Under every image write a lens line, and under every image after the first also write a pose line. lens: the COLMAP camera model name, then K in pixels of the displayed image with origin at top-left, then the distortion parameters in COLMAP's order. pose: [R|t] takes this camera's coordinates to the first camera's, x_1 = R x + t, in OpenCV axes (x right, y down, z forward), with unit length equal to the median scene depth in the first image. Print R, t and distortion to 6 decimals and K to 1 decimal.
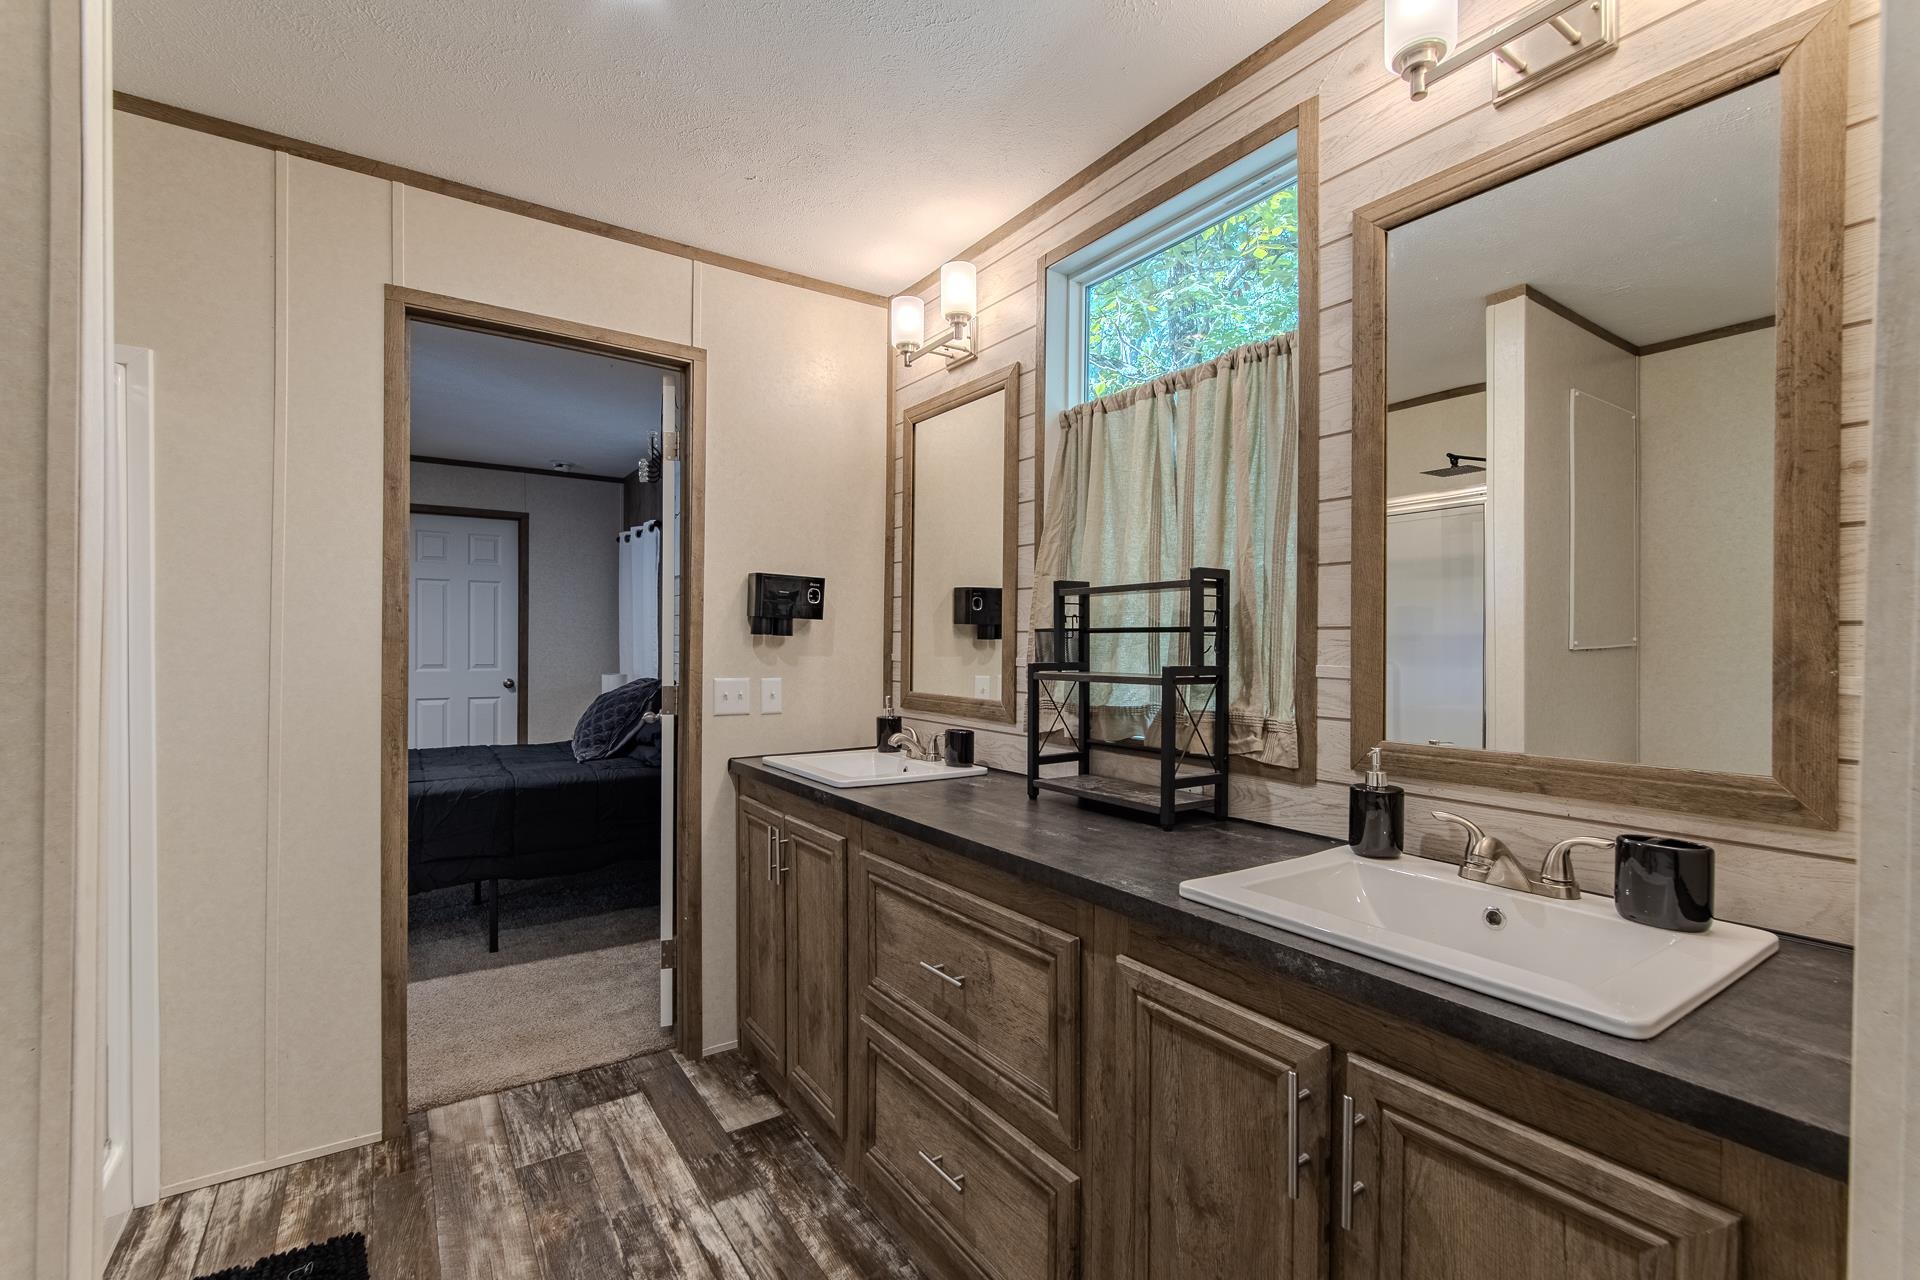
lens RADIAL K [[841.3, 0, 955.8], [0, 841.3, 651.6], [0, 0, 1]] dist [-0.003804, 0.002752]
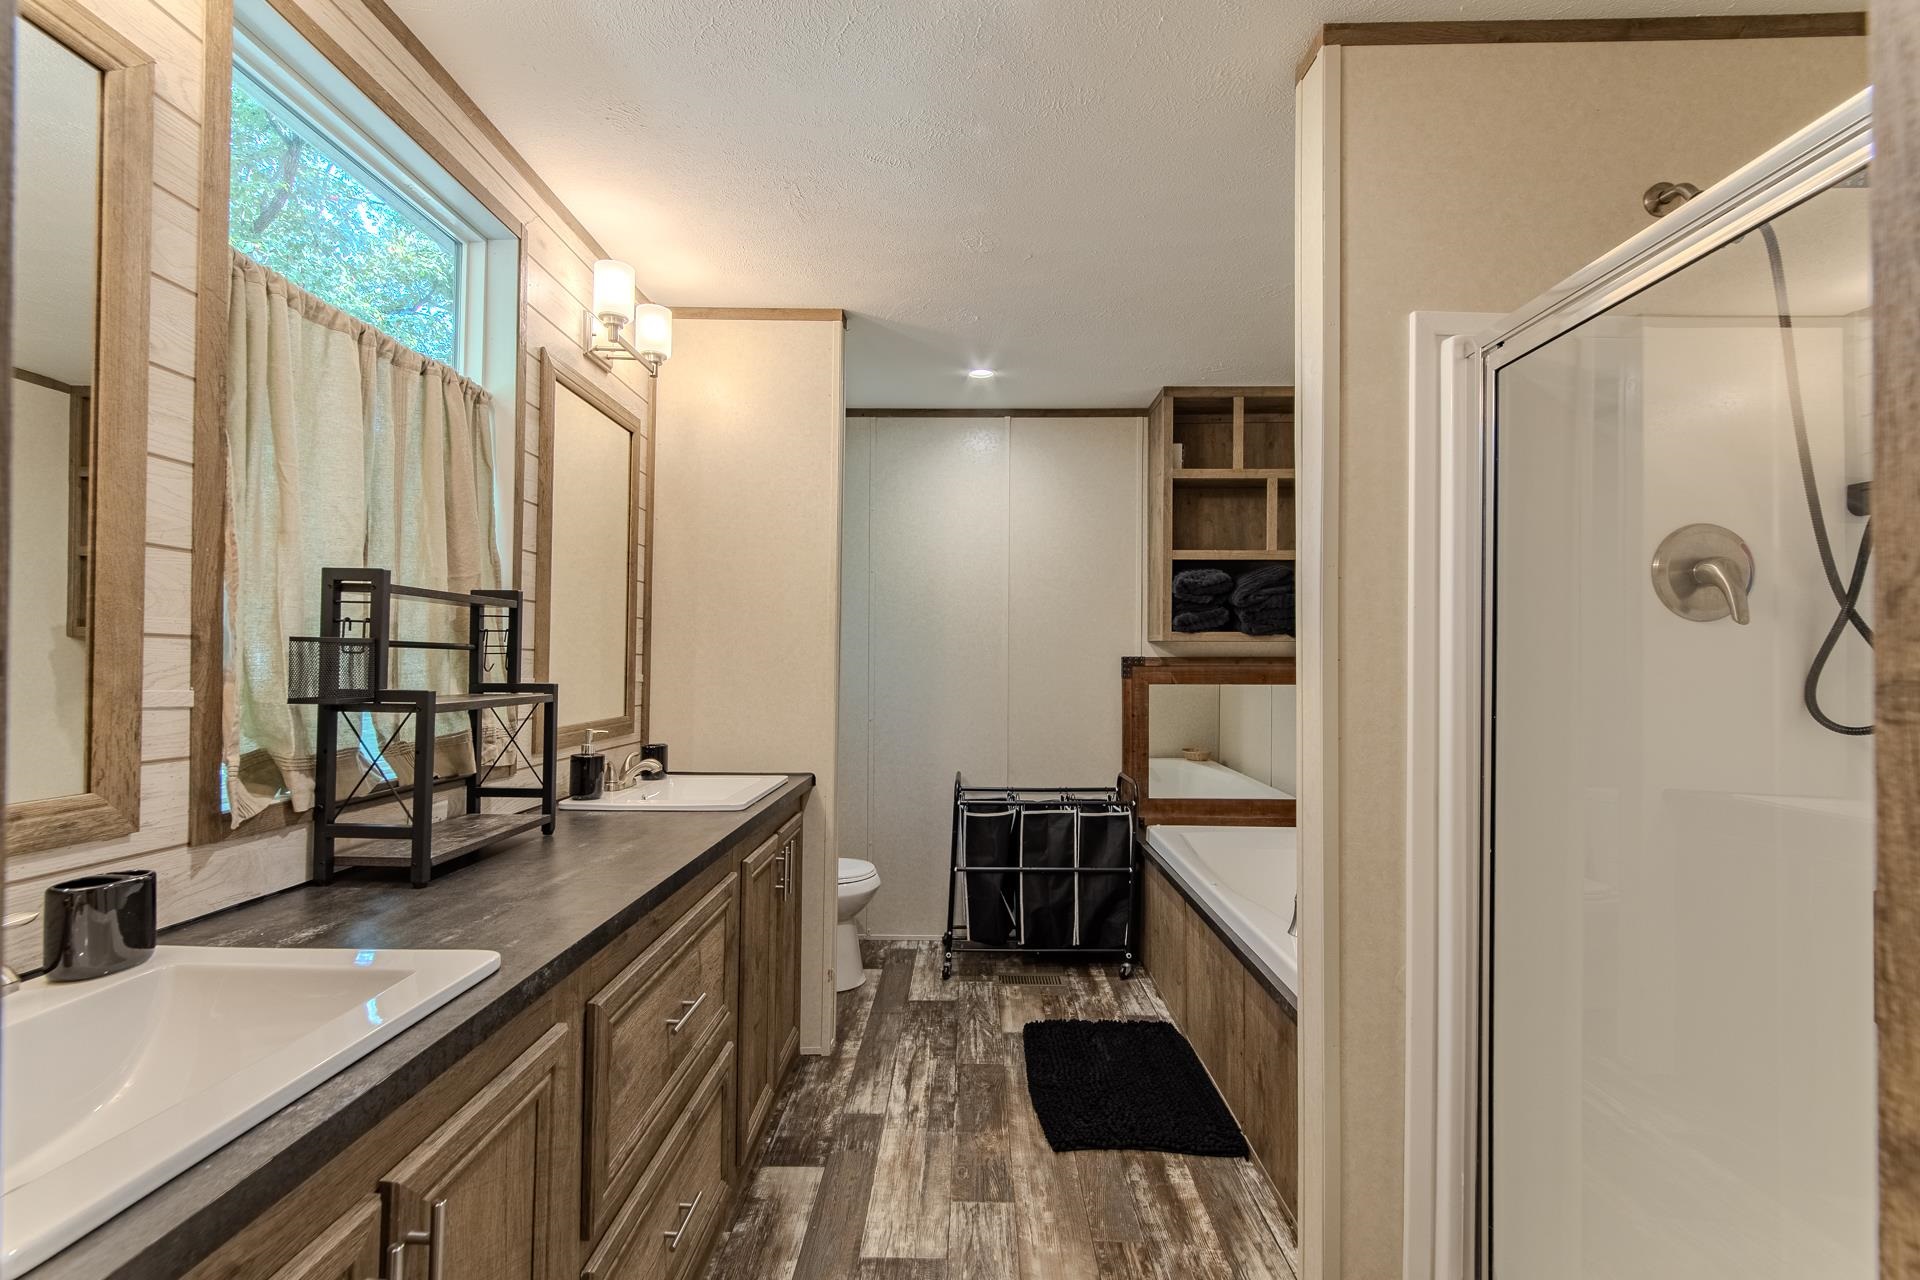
lens RADIAL K [[841.3, 0, 955.8], [0, 841.3, 651.6], [0, 0, 1]] dist [-0.003804, 0.002752]
pose [[-0.817280, -0.006005, 0.576210, -1.000045], [-0.014390, 0.999847, -0.009991, -0.021172], [-0.576062, -0.016457, -0.817241, 1.797696]]
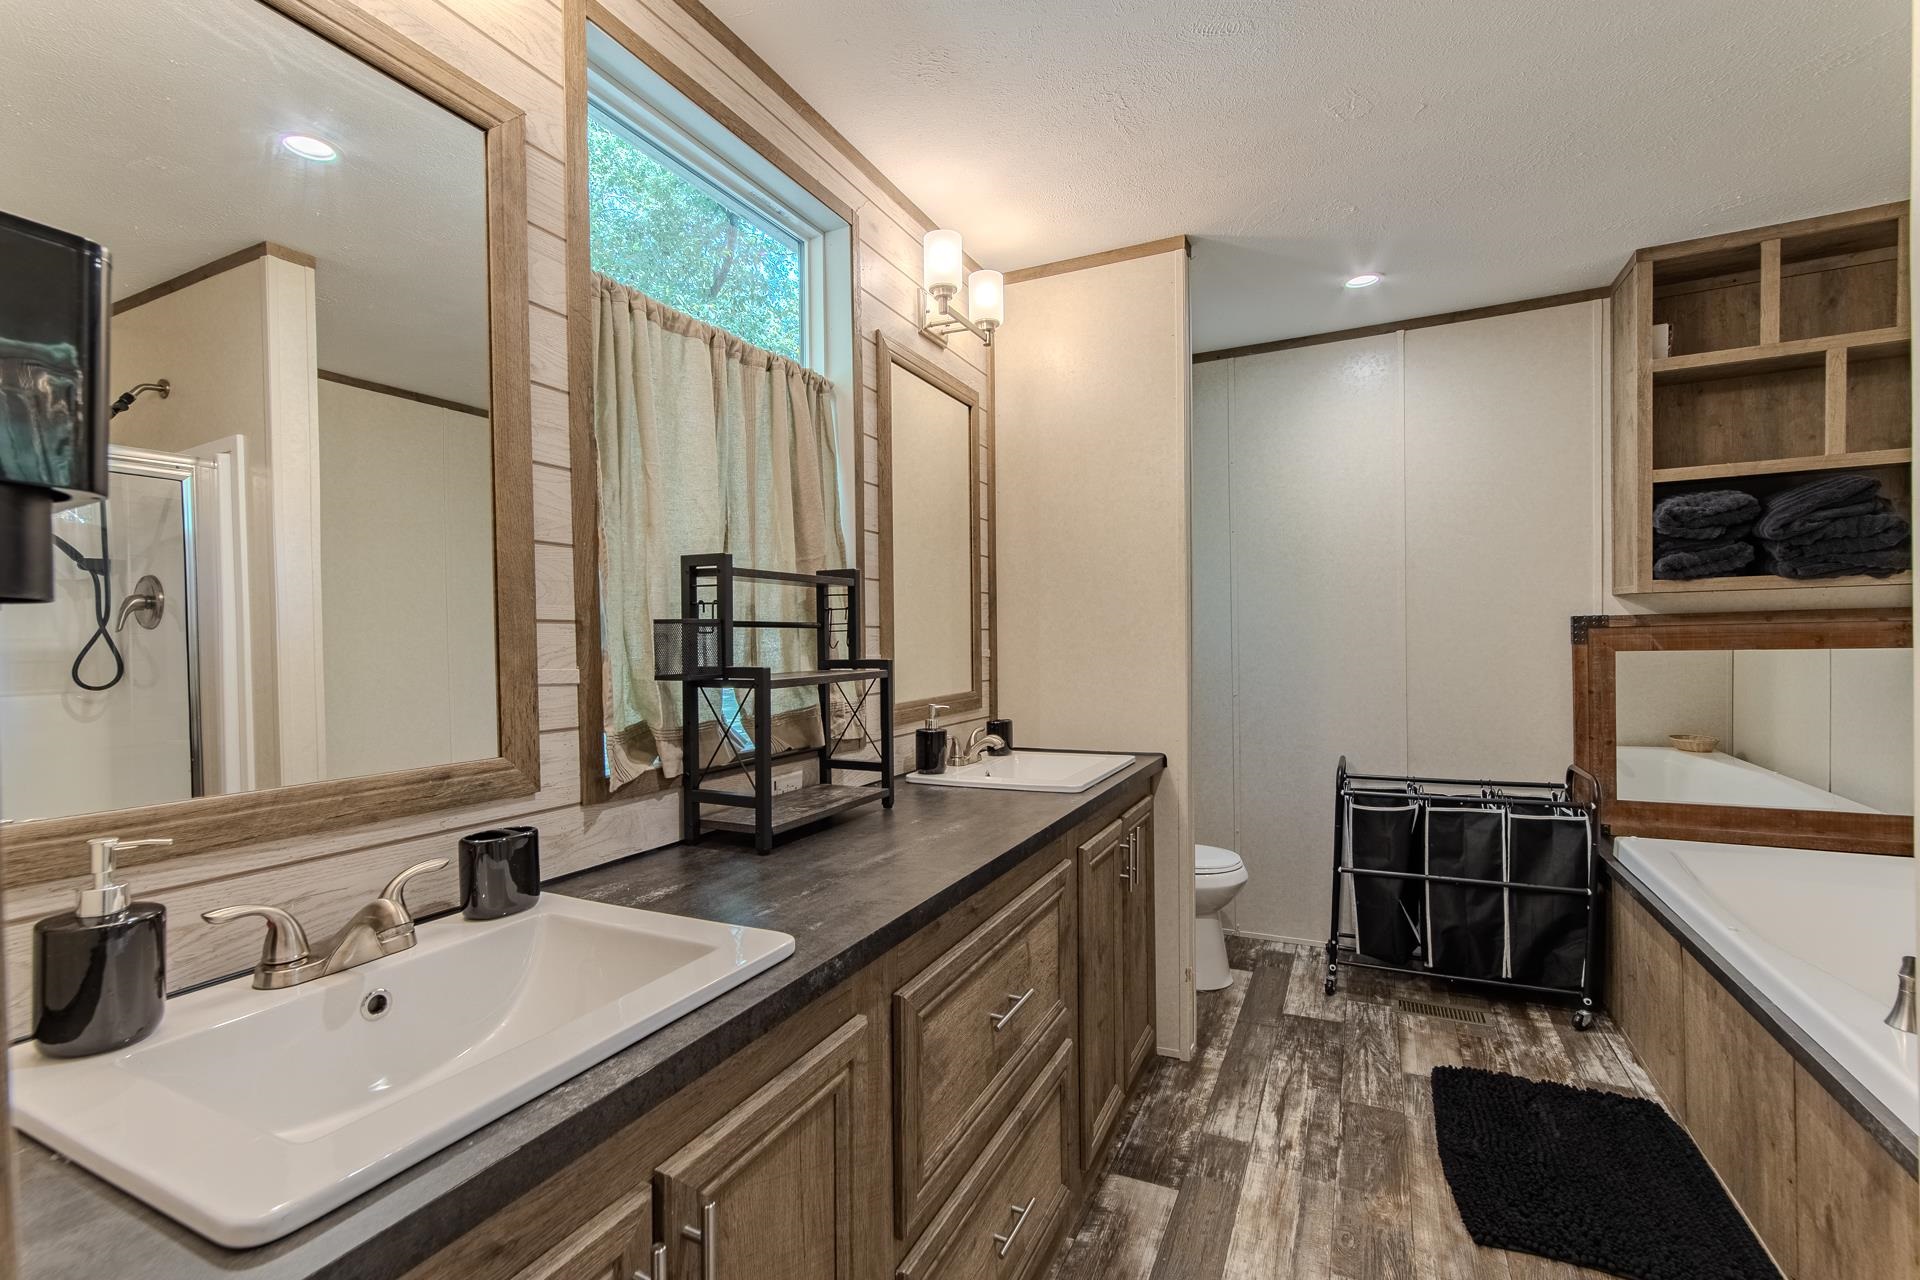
lens RADIAL K [[841.3, 0, 955.8], [0, 841.3, 651.6], [0, 0, 1]] dist [-0.003804, 0.002752]
pose [[-0.496304, -0.012571, 0.868058, -0.956902], [0.012147, 0.999697, 0.021423, -0.016963], [-0.868064, 0.021177, -0.496001, 1.702109]]
